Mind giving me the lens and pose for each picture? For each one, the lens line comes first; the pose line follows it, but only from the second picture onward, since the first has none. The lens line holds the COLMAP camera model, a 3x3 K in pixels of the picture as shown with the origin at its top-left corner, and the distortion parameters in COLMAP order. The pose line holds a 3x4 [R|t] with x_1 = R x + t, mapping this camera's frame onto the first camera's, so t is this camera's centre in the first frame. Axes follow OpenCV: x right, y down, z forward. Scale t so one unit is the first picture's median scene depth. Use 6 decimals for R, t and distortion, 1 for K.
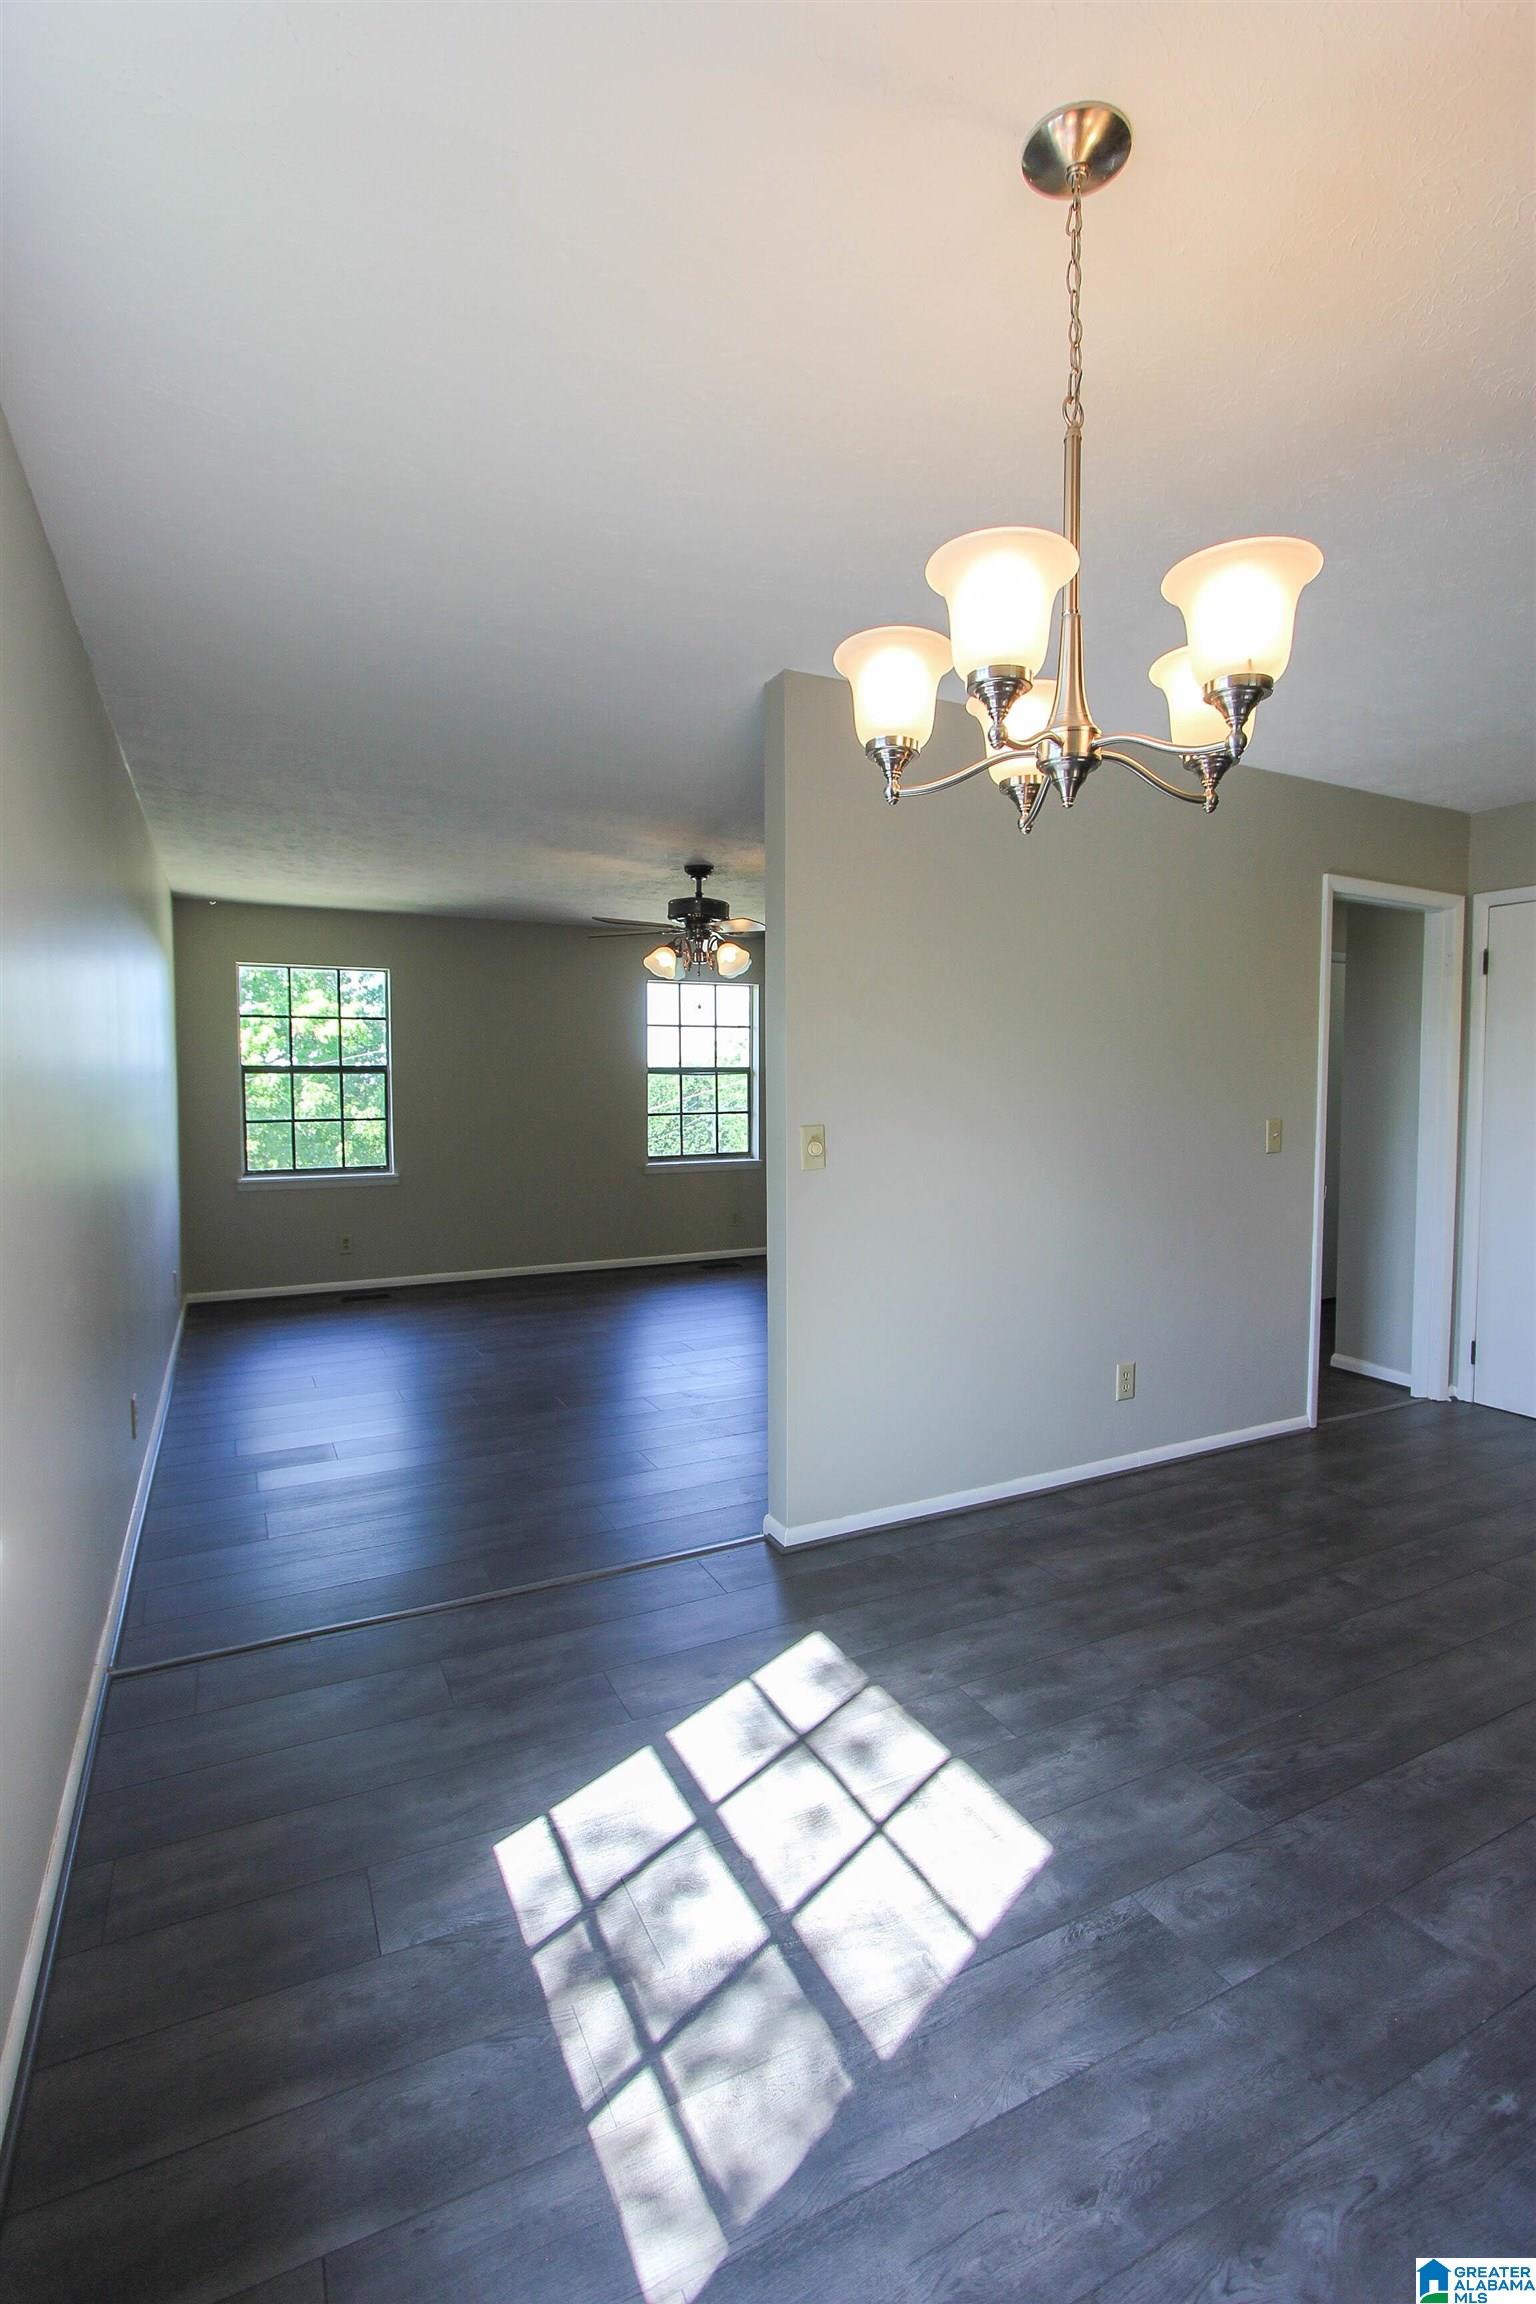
lens RADIAL K [[1064.8, 0, 782.4], [0, 1064.8, 1140.4], [0, 0, 1]] dist [-0.020496, 0.003285]
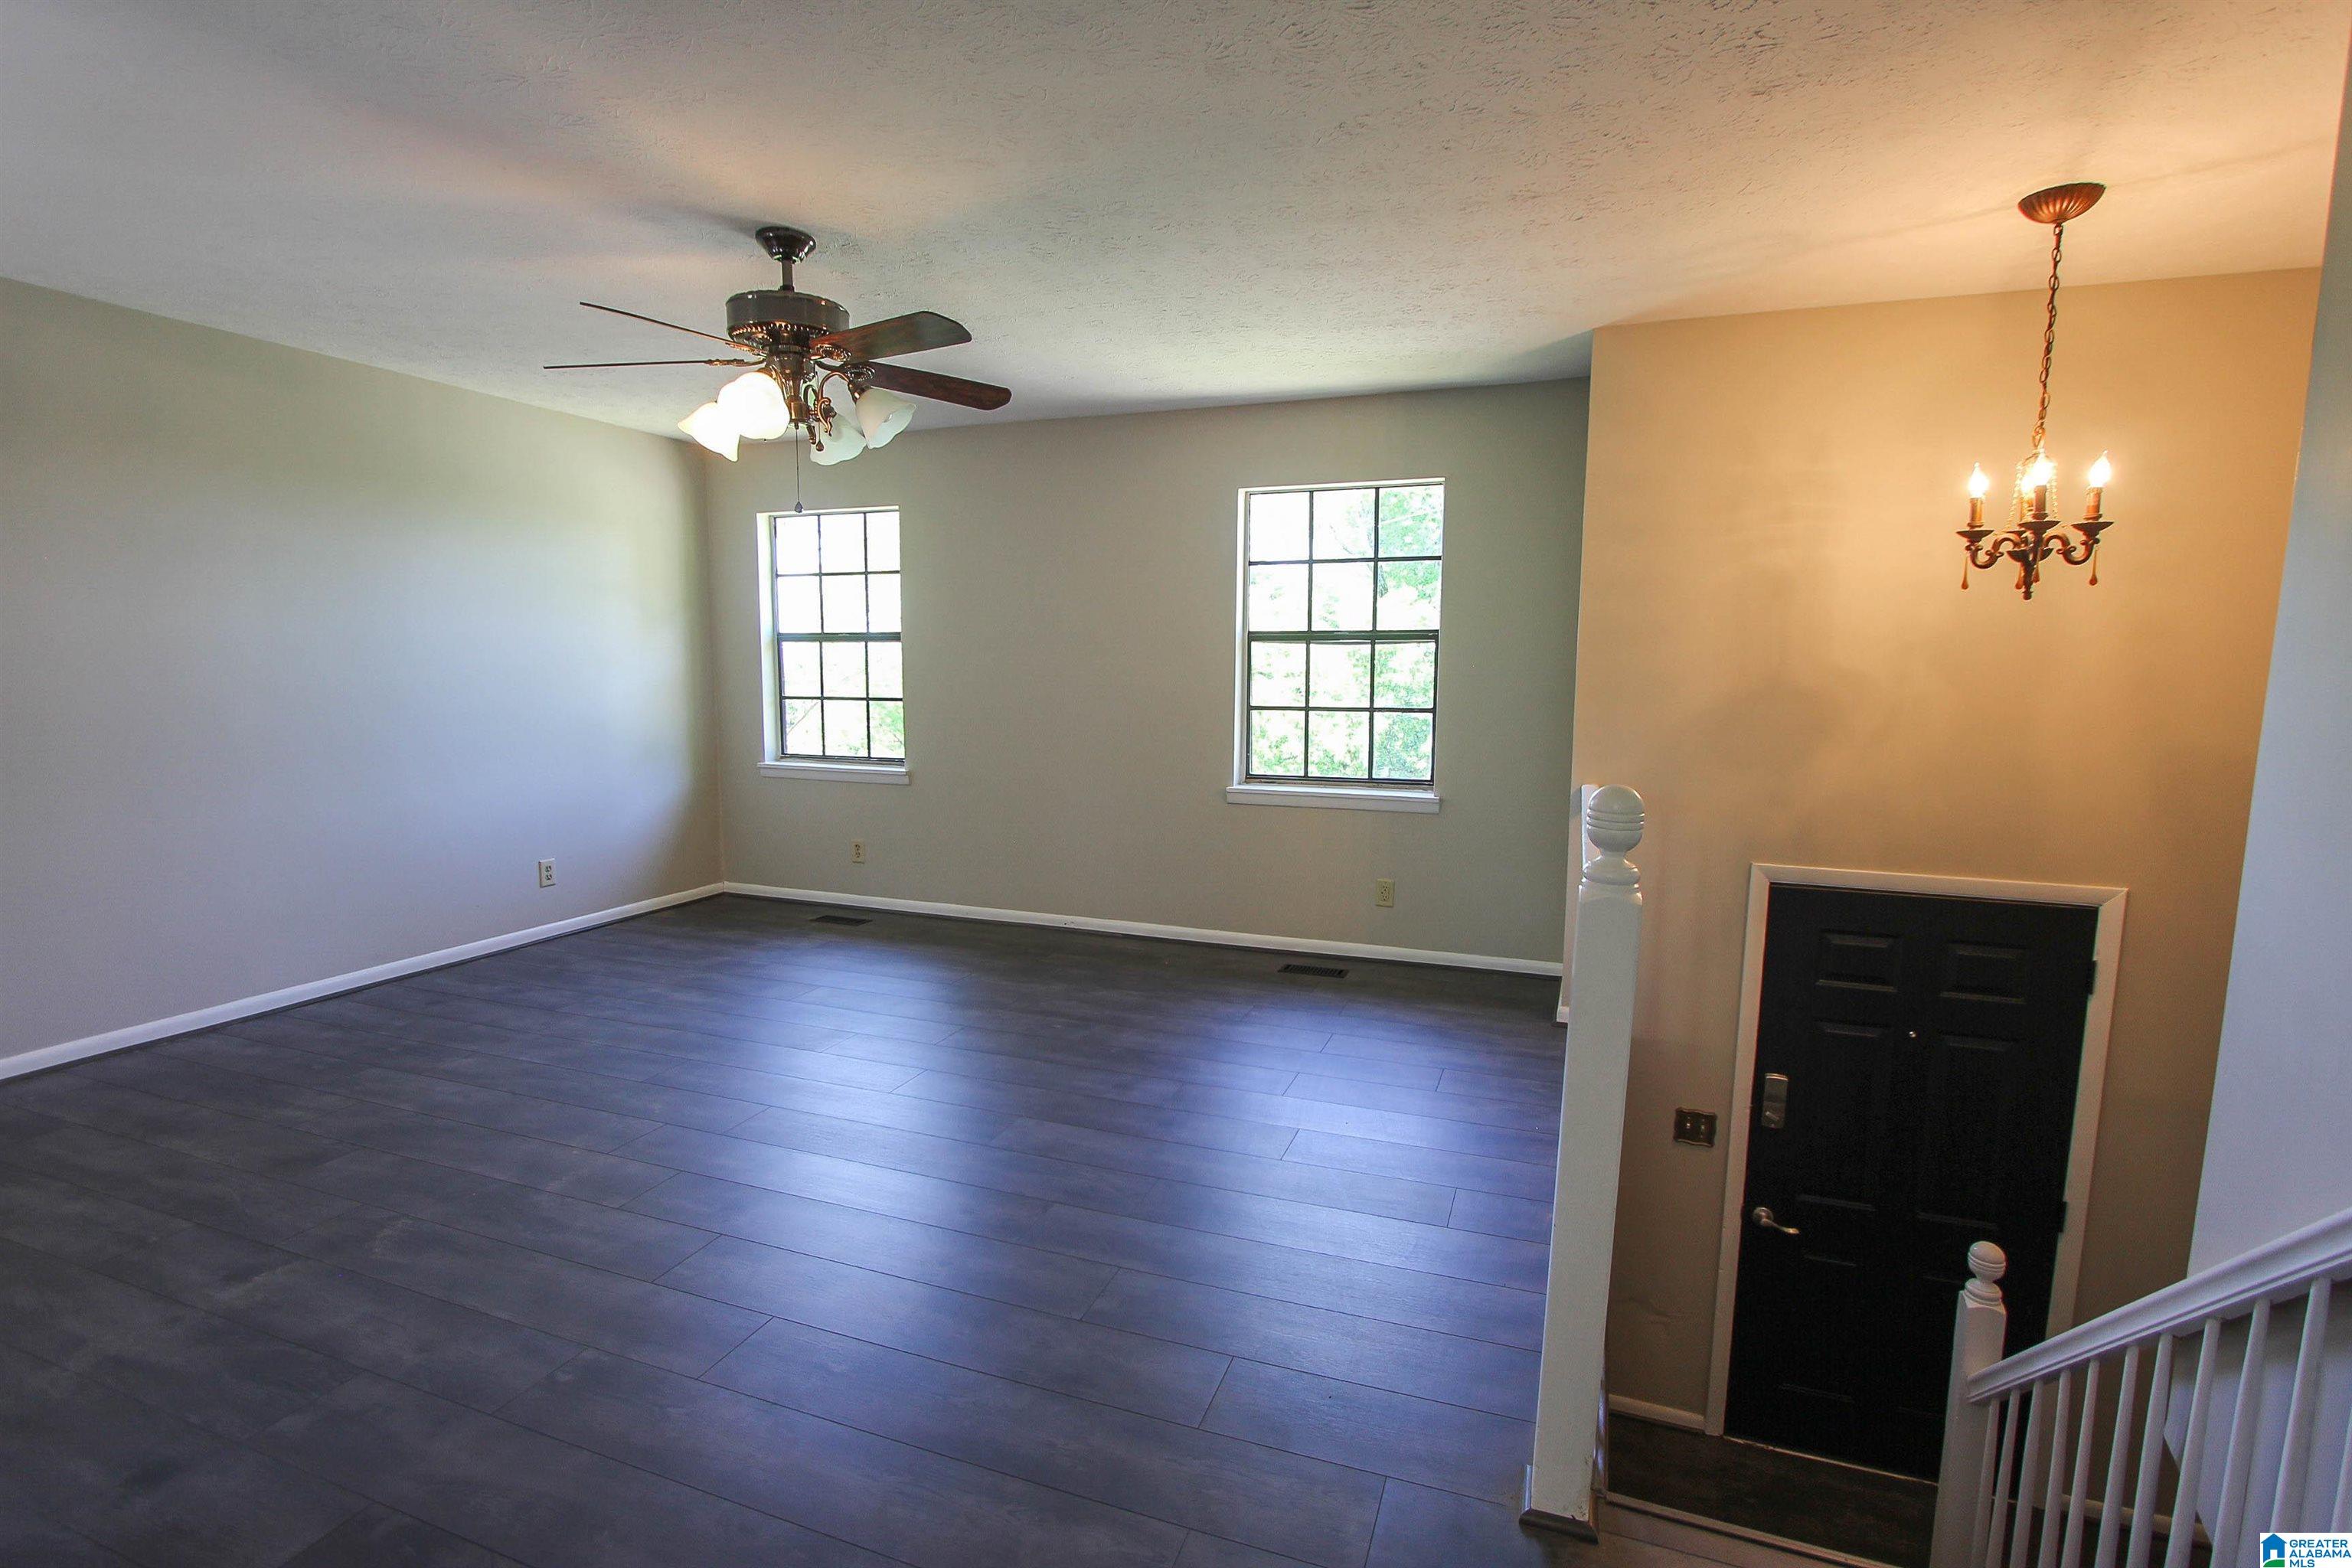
lens RADIAL K [[1087.0, 0, 1177.1], [0, 1087.0, 787.5], [0, 0, 1]] dist [-0.020496, 0.003285]
pose [[0.667272, 0.093207, -0.738959, 0.337391], [-0.050374, 0.995515, 0.080080, -0.027754], [0.743108, -0.016211, 0.668975, 0.570826]]
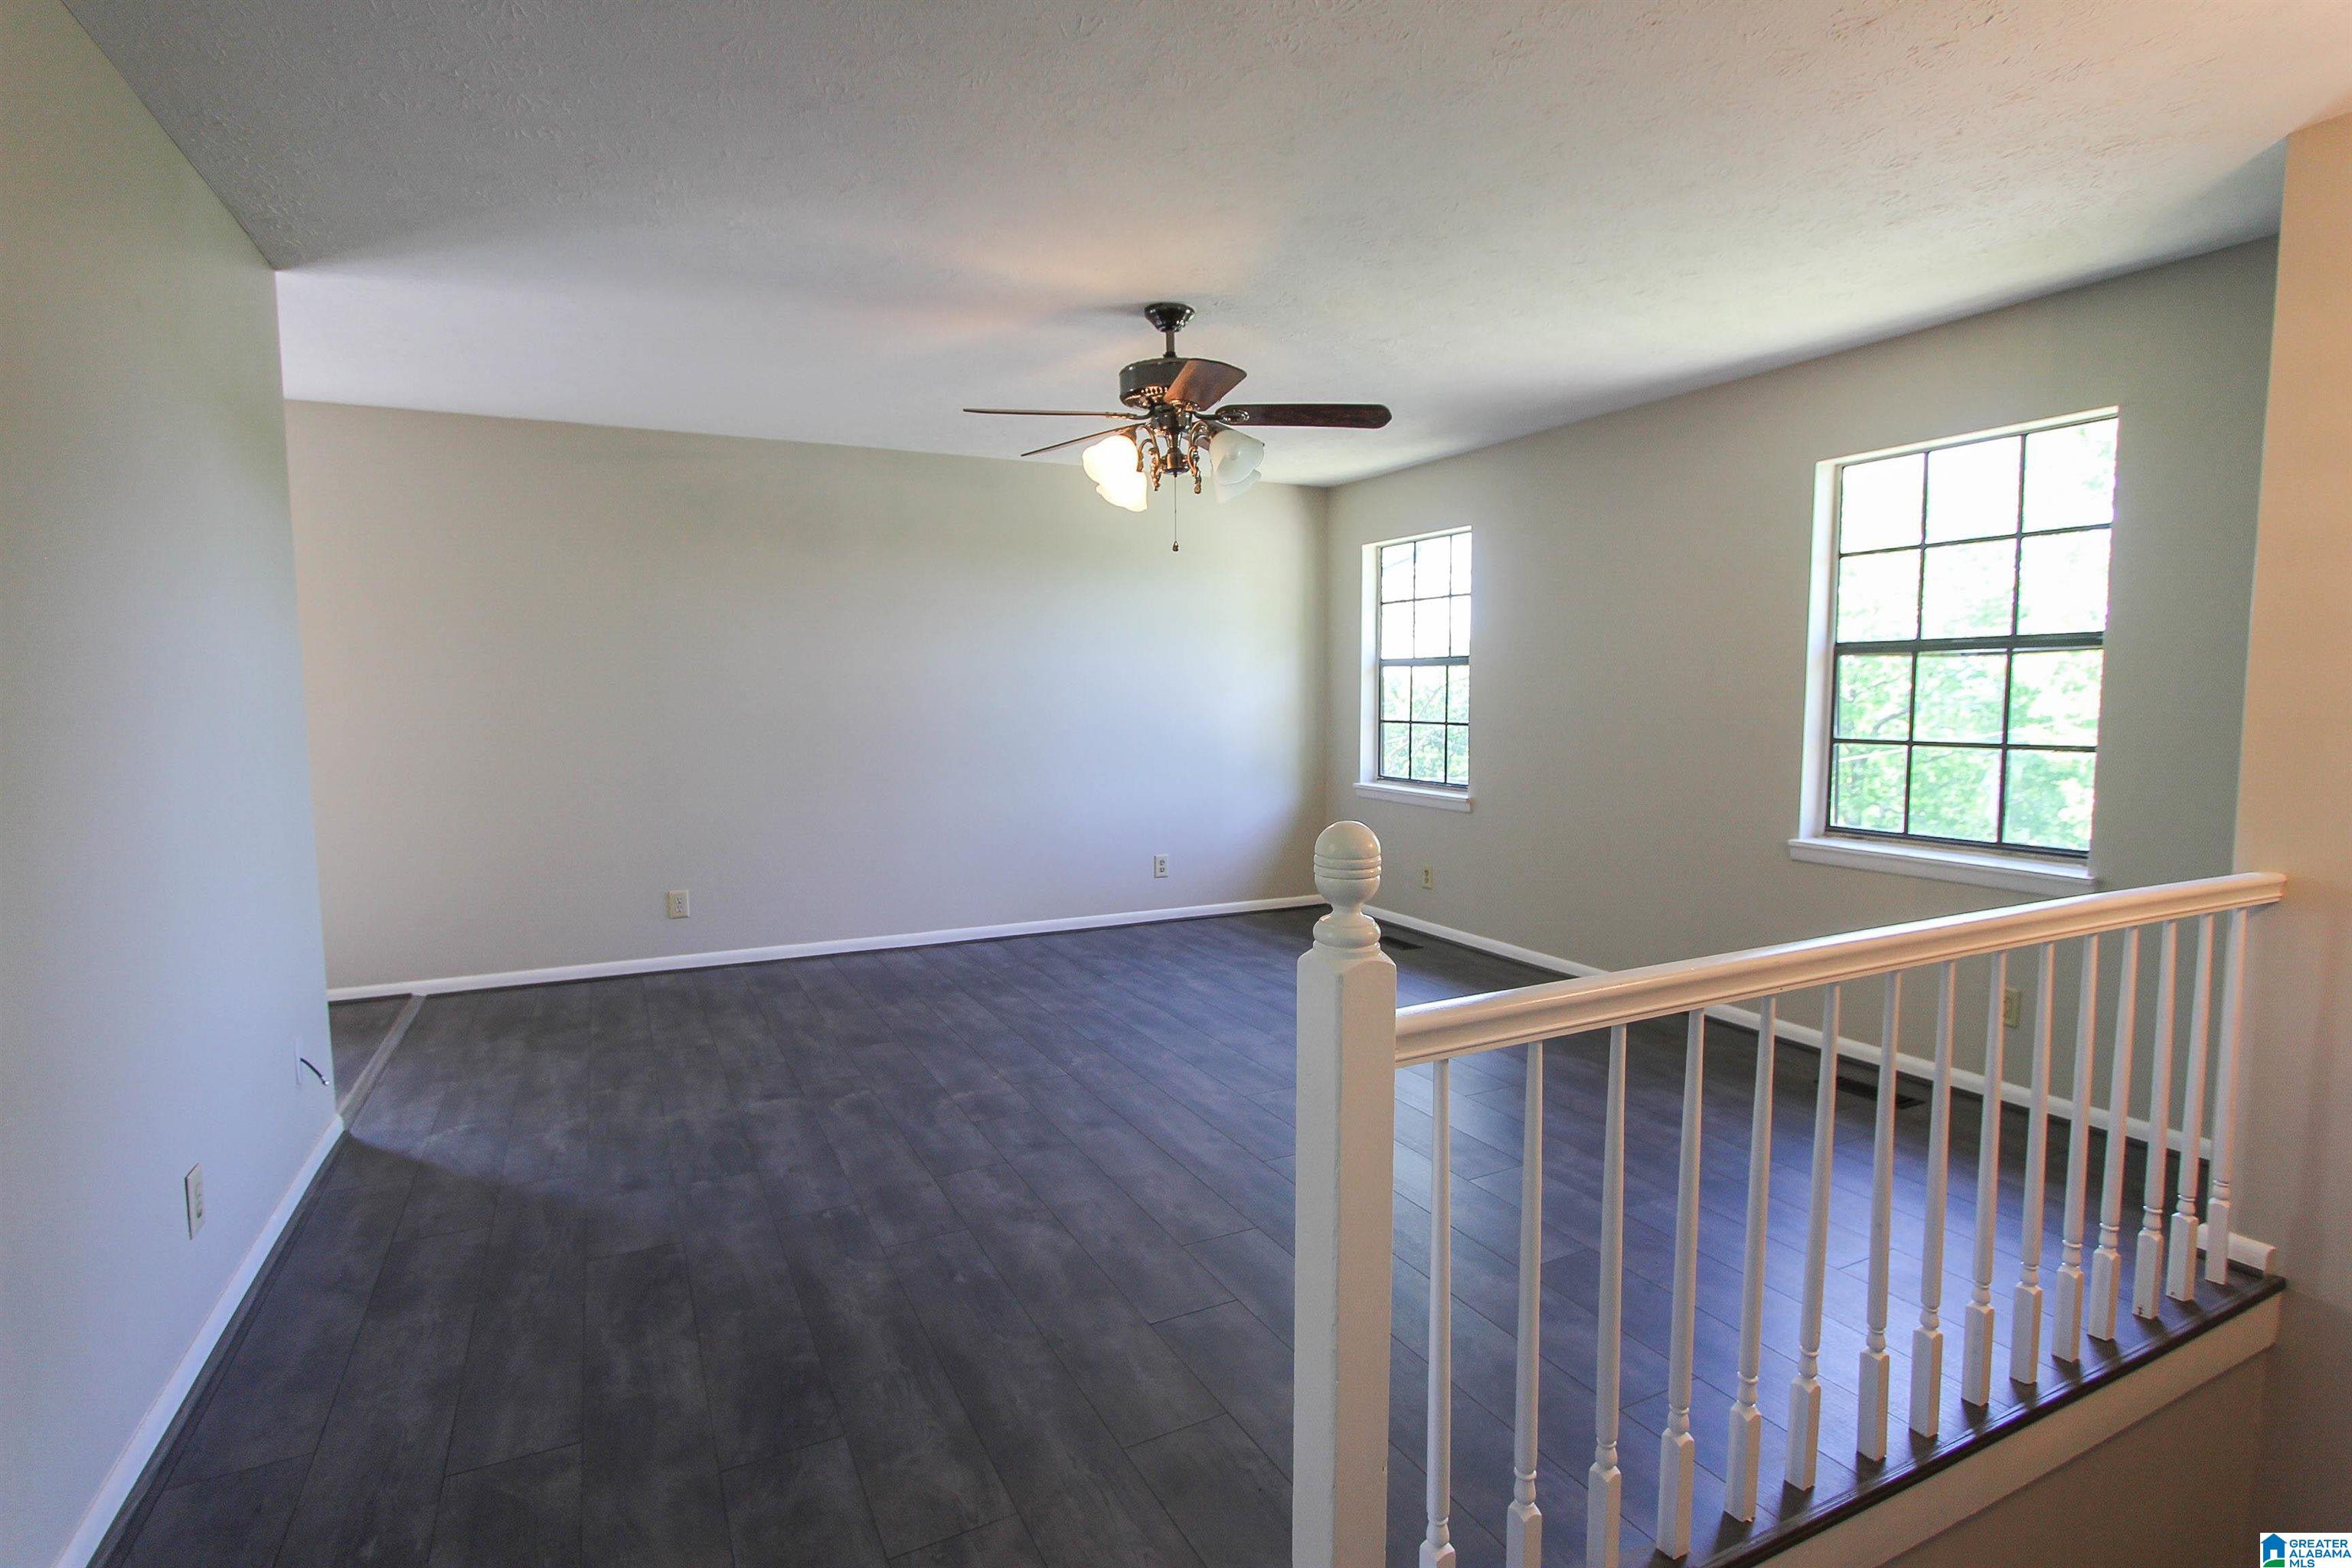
lens RADIAL K [[1137.3, 0, 1172.7], [0, 1137.3, 787.5], [0, 0, 1]] dist [-0.018123, 0.000562]
pose [[-0.016492, 0.090824, -0.995730, 0.413974], [-0.051708, 0.994456, 0.091564, -0.035973], [0.998526, 0.052998, -0.011704, 0.744240]]
